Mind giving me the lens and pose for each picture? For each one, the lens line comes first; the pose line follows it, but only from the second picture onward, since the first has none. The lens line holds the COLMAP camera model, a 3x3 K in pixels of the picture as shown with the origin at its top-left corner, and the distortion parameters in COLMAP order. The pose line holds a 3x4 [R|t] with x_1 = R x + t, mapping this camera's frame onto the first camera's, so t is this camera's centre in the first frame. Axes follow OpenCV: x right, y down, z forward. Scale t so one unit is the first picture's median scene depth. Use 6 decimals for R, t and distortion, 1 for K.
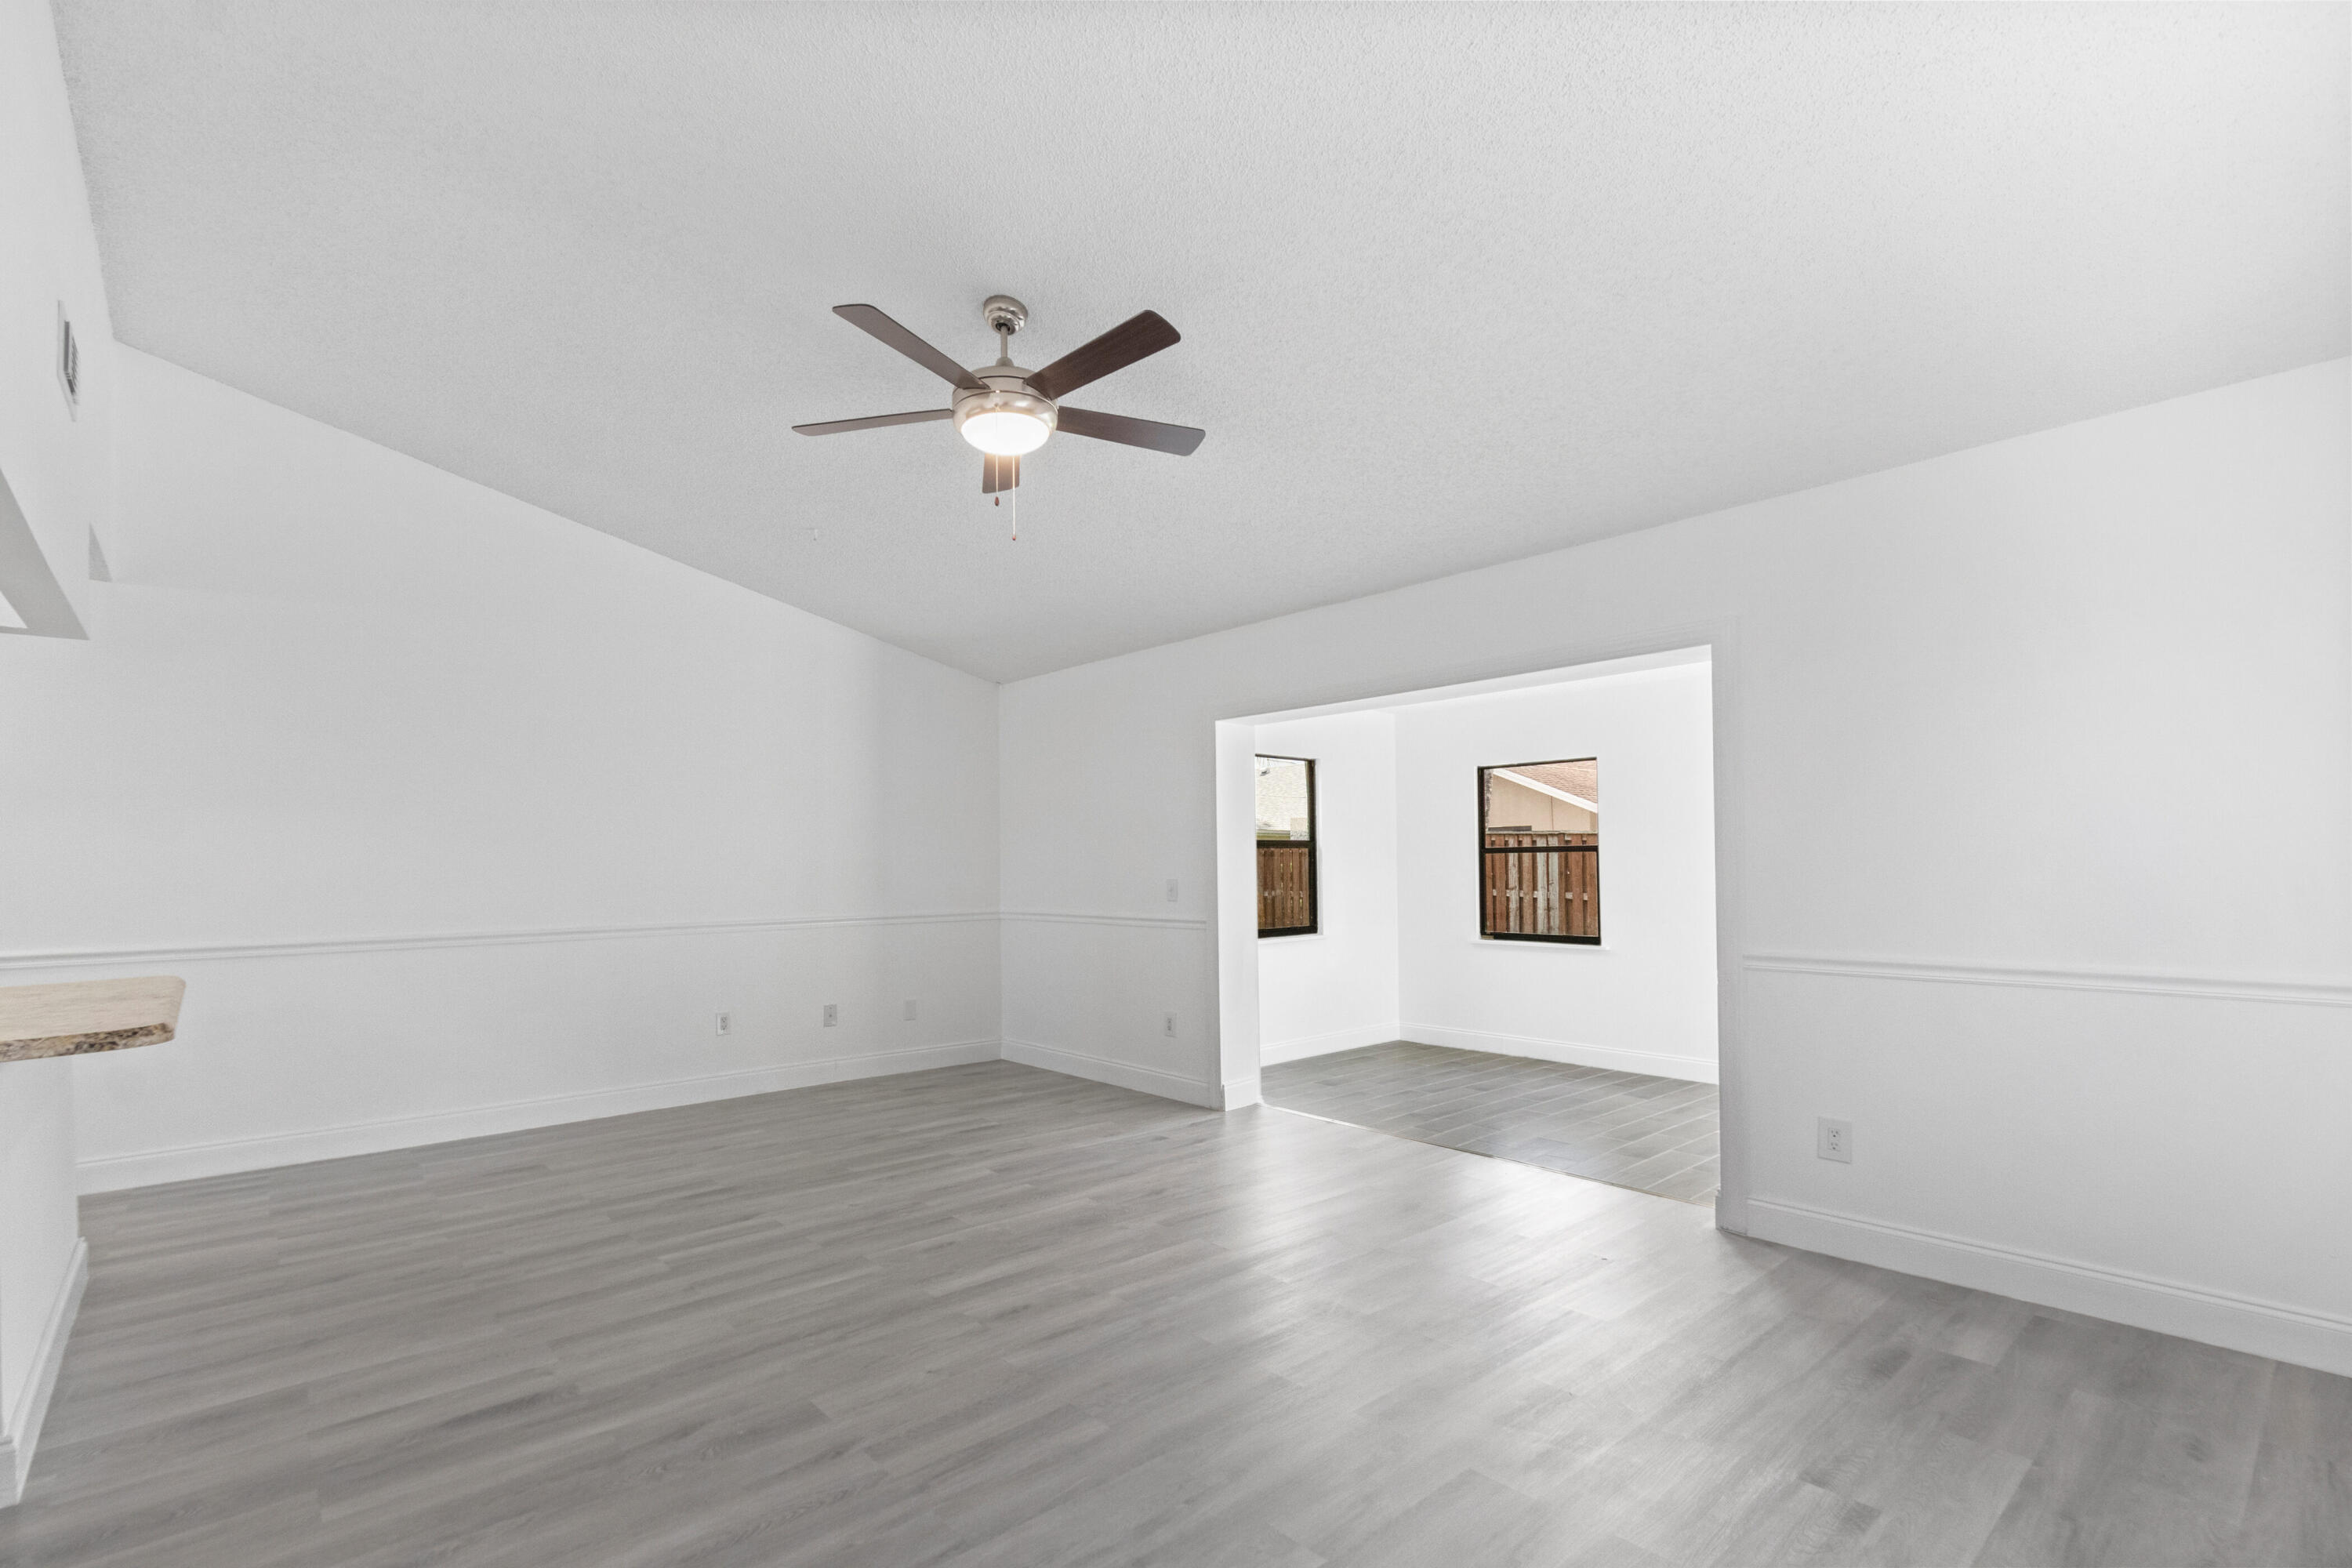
lens RADIAL K [[1067.5, 0, 1132.6], [0, 1067.5, 841.2], [0, 0, 1]] dist [-0.002148, -0.000382]
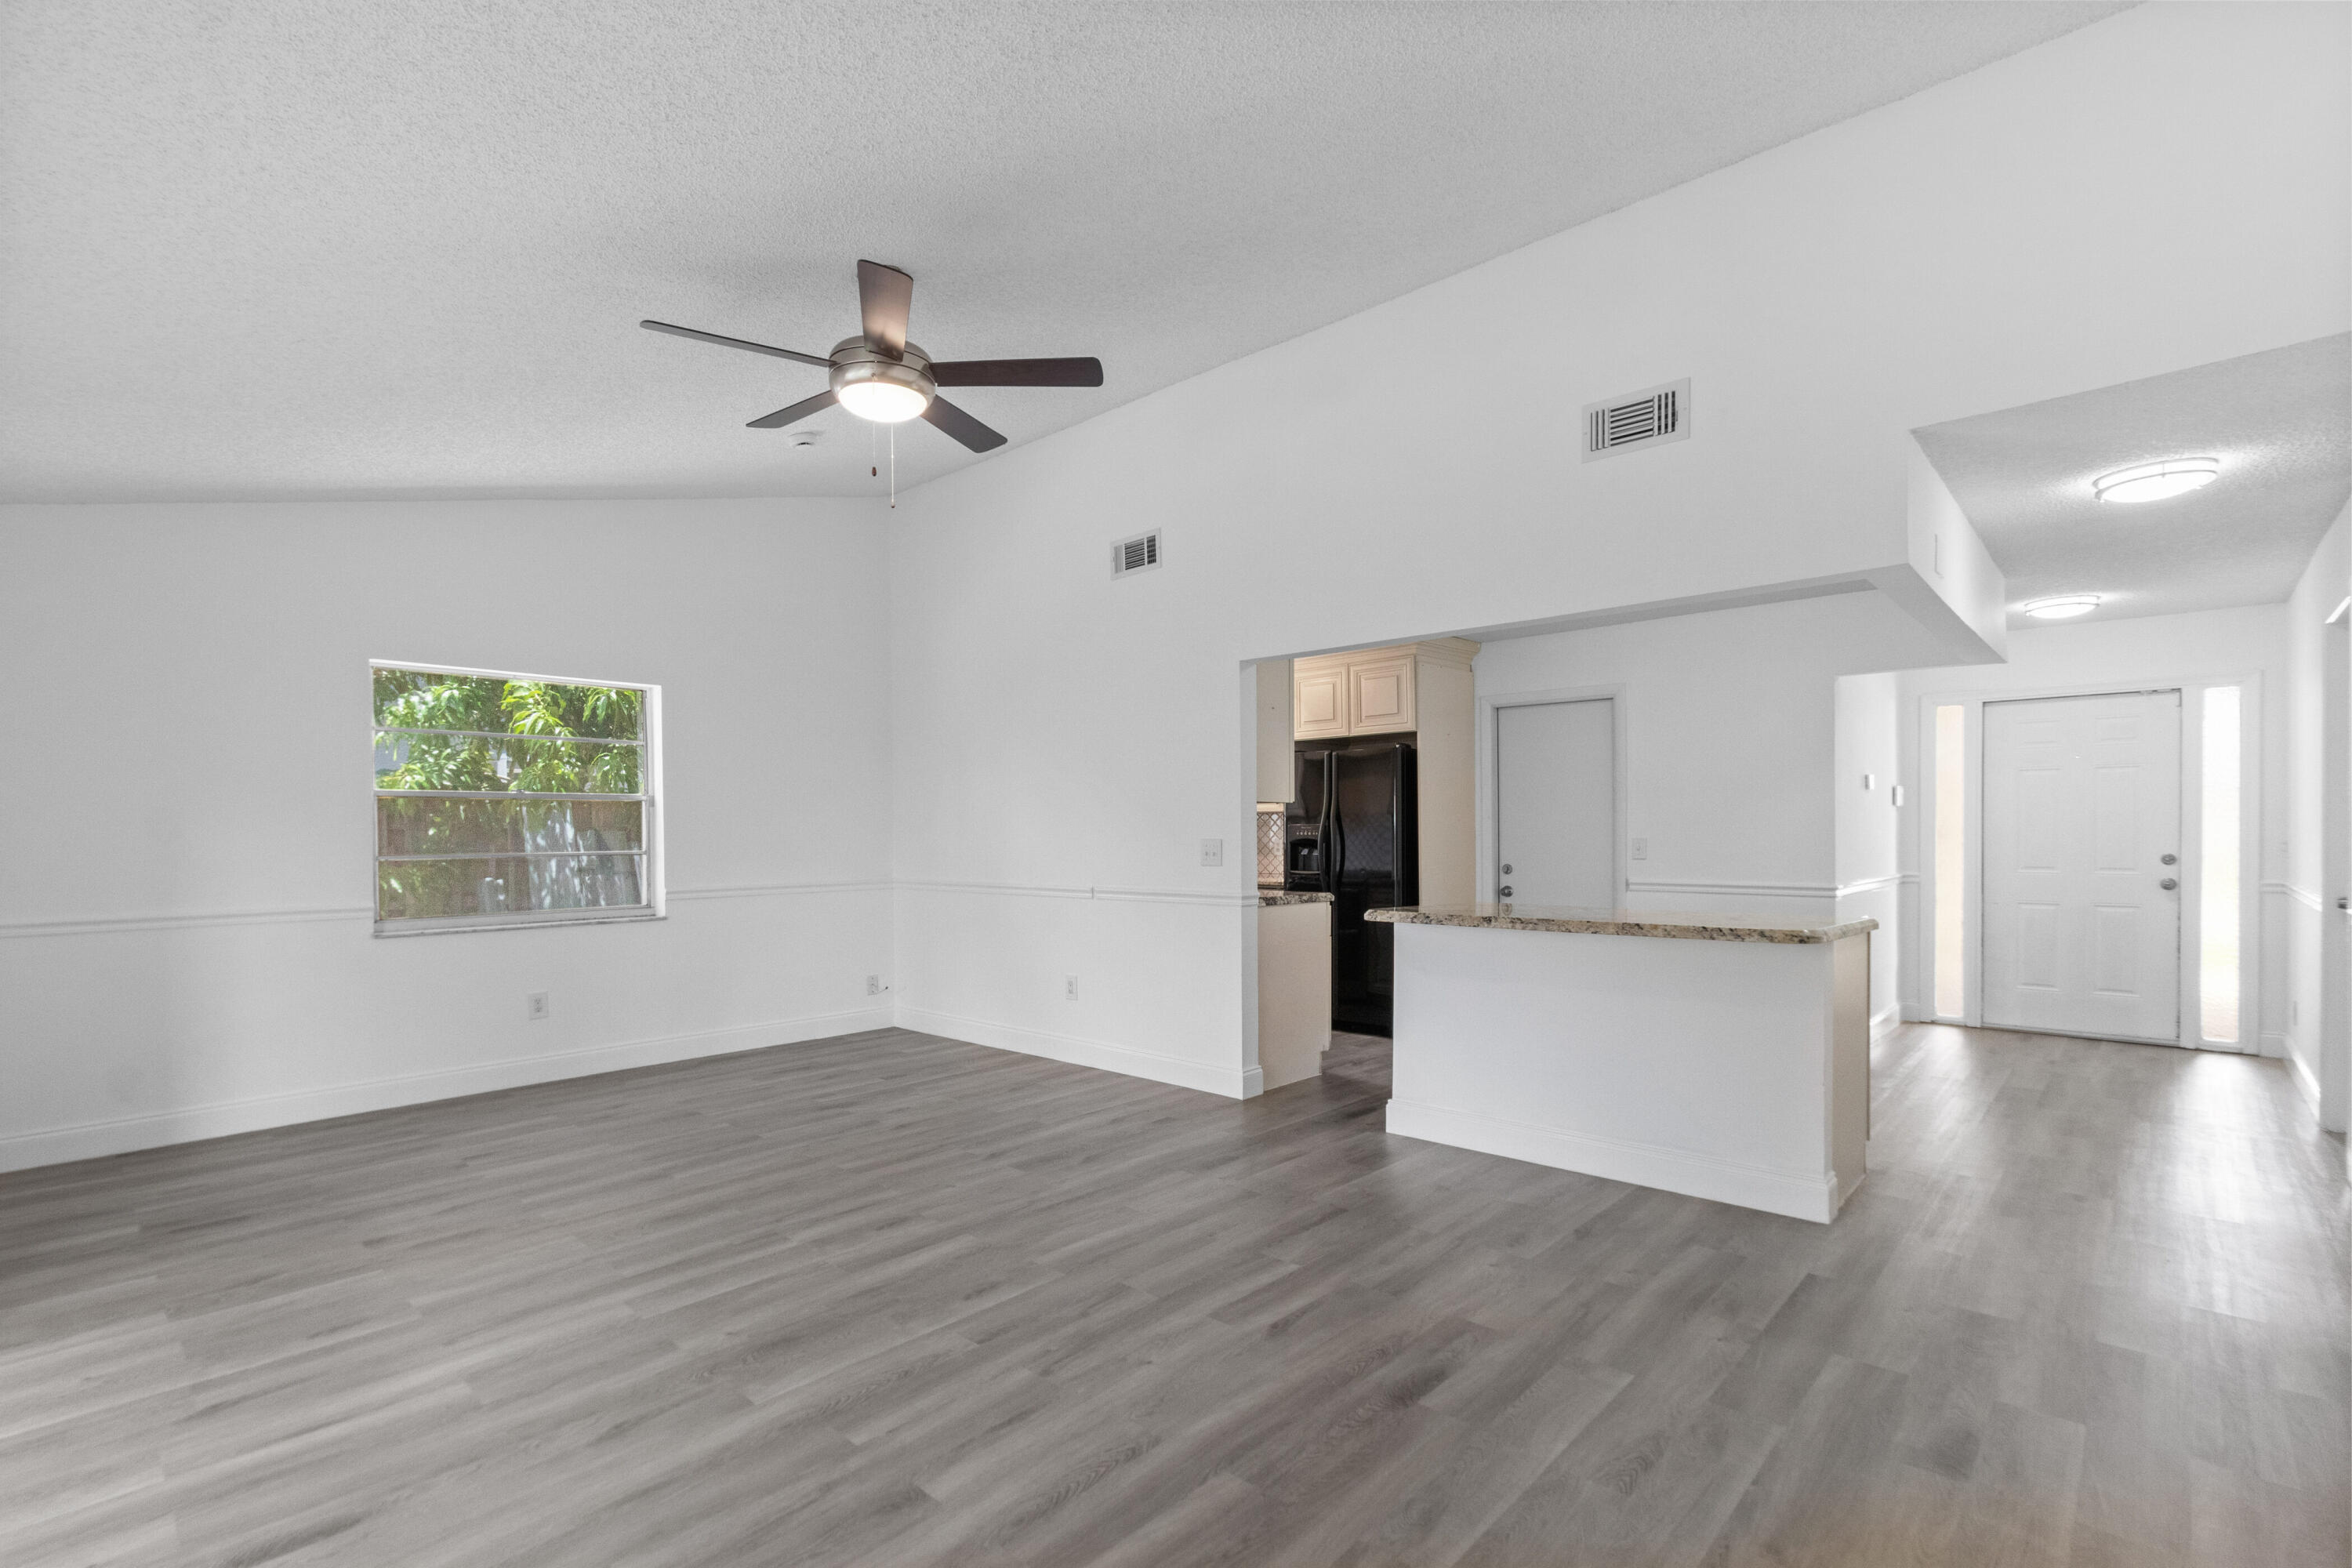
lens RADIAL K [[1067.5, 0, 1132.6], [0, 1067.5, 841.2], [0, 0, 1]] dist [-0.002148, -0.000382]
pose [[-0.994811, 0.021027, -0.099540, -0.216191], [0.022448, 0.999661, -0.013185, 0.044122], [0.099229, -0.015351, -0.994946, 1.780116]]
